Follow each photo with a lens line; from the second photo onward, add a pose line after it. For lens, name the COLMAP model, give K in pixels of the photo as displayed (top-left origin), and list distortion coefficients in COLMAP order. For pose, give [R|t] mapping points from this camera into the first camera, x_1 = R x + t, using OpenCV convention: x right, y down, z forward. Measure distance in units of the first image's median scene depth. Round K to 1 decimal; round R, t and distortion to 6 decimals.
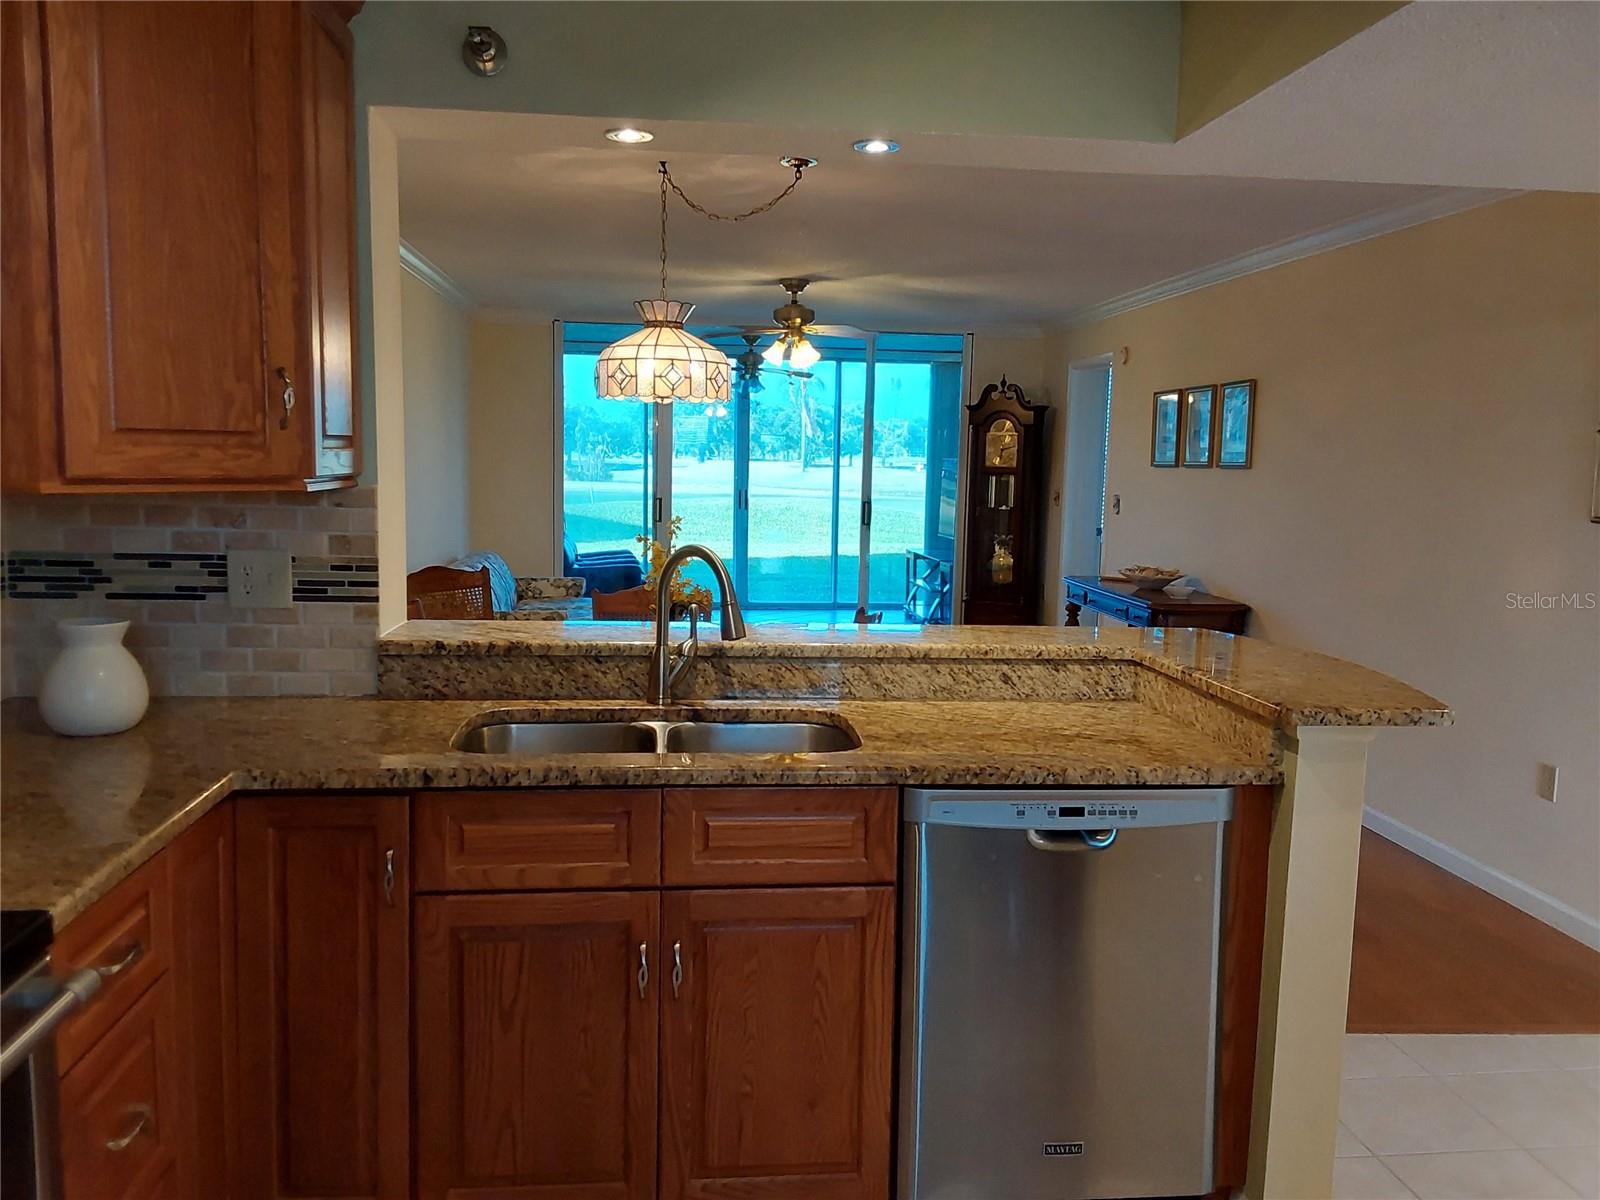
lens RADIAL K [[1289.7, 0, 790.2], [0, 1289.7, 597.0], [0, 0, 1]] dist [0.137125, -0.204871]
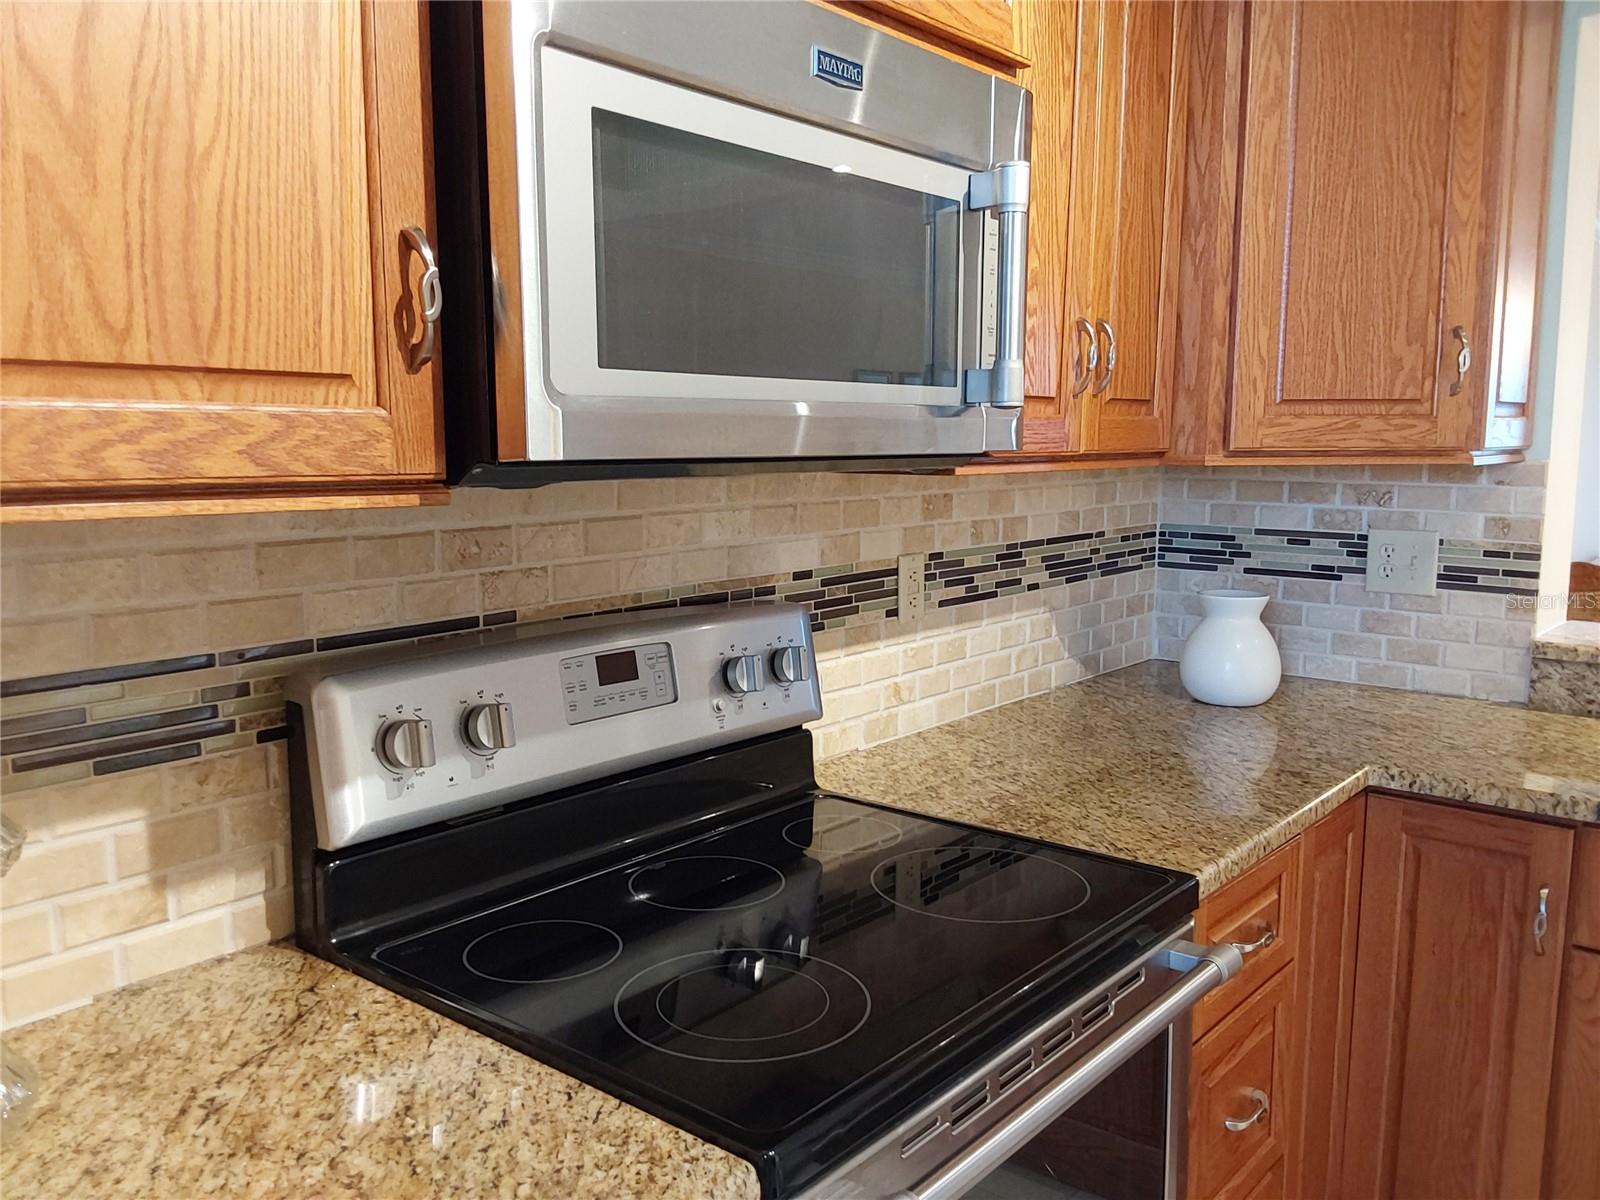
lens RADIAL K [[1276.9, 0, 789.4], [0, 1276.9, 595.4], [0, 0, 1]] dist [0.135484, -0.225018]
pose [[0.702901, 0.073755, -0.707454, -0.056422], [-0.068280, 0.997013, 0.036102, 0.006204], [0.708003, 0.022929, 0.705837, 0.046166]]
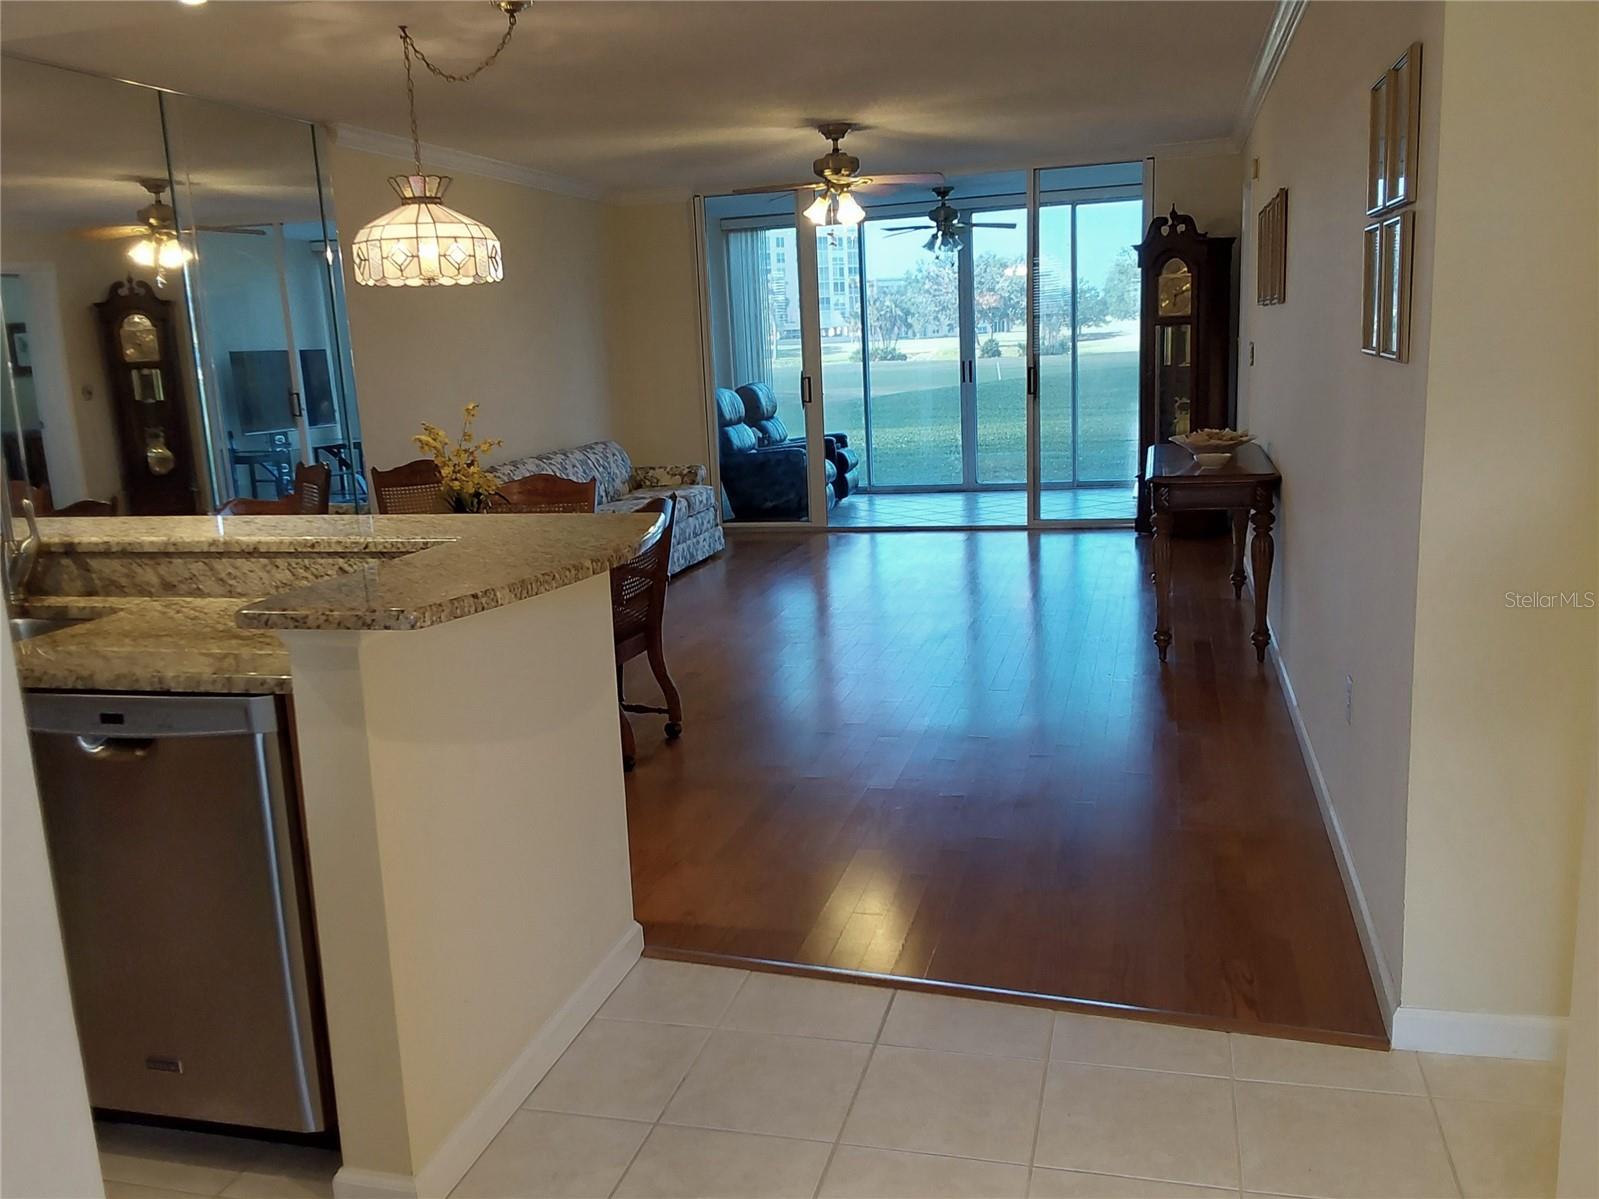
lens RADIAL K [[1336.9, 0, 788.2], [0, 1336.9, 595.1], [0, 0, 1]] dist [0.145106, -0.248749]
pose [[0.931568, 0.003366, -0.363551, 0.850954], [0.027837, 0.996362, 0.080554, 0.010472], [0.362500, -0.085161, 0.928085, 0.236443]]
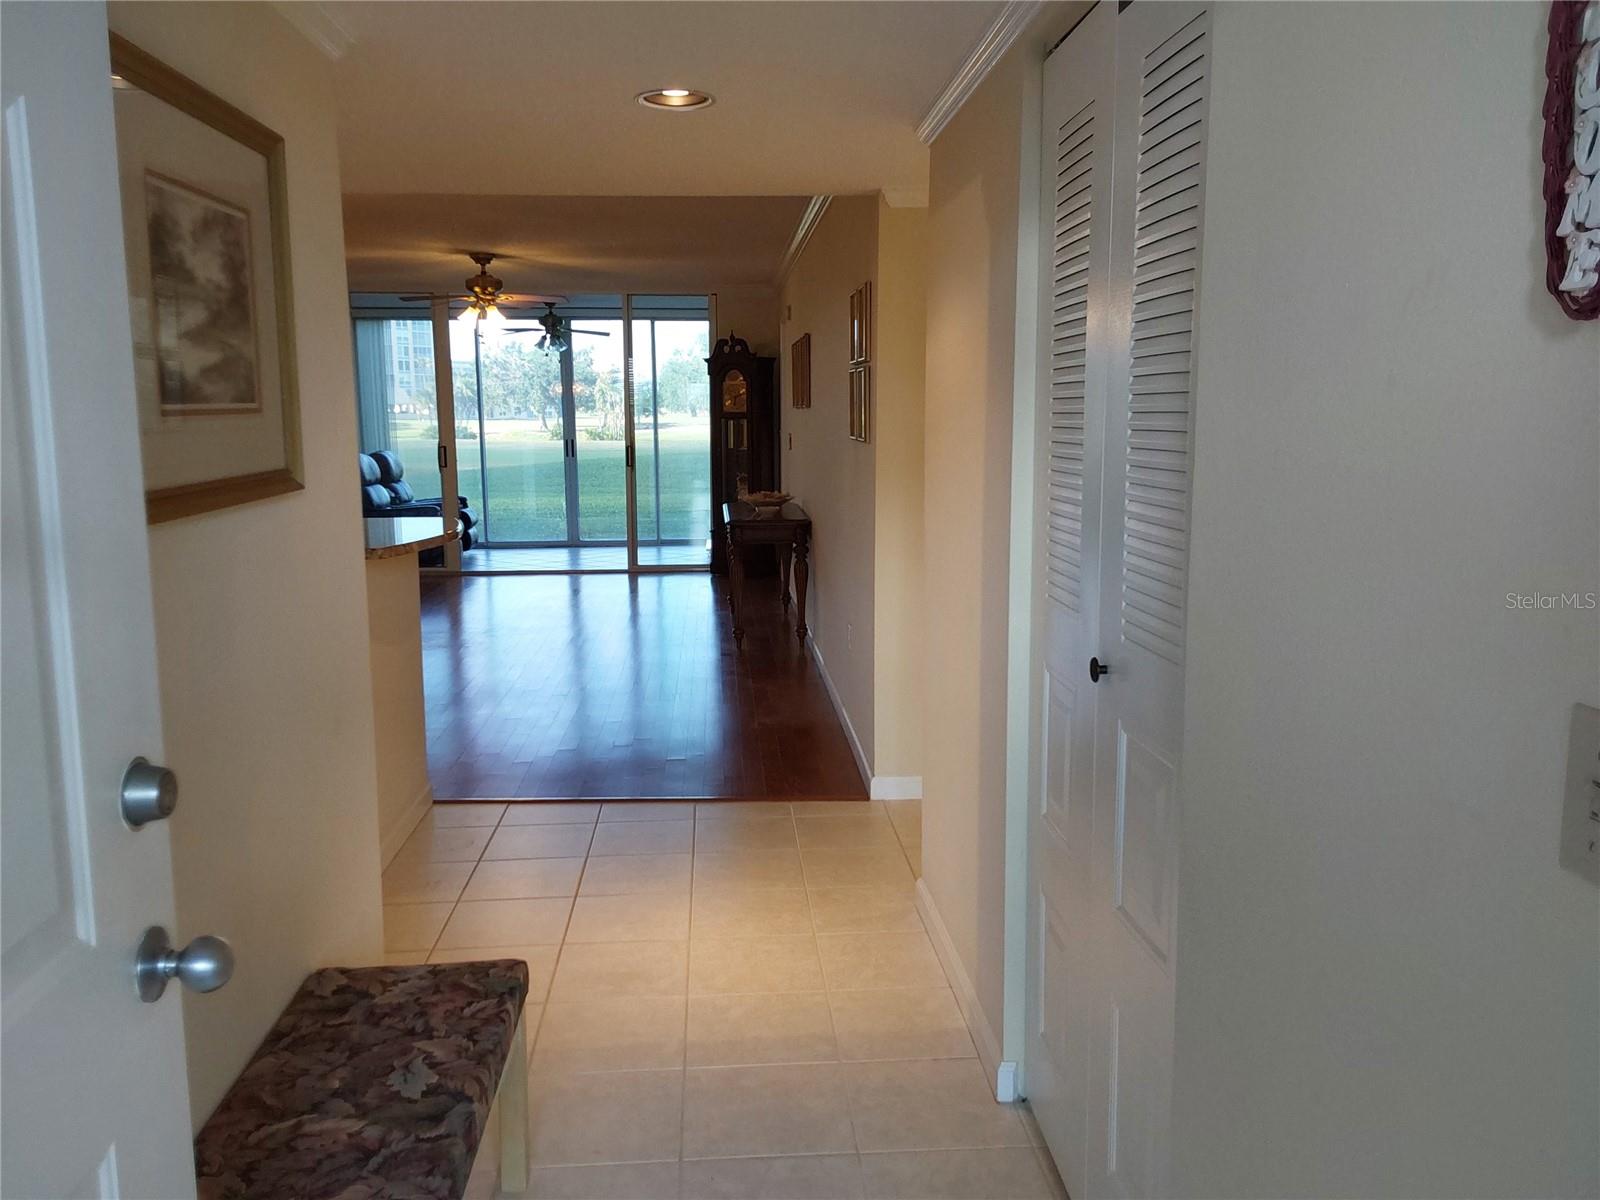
lens RADIAL K [[1275.6, 0, 795.9], [0, 1275.6, 599.0], [0, 0, 1]] dist [0.108726, -0.166895]
pose [[0.999060, -0.021048, -0.037898, 0.868330], [0.022437, 0.999078, 0.036596, 0.081163], [0.037093, -0.037412, 0.998611, -0.434945]]
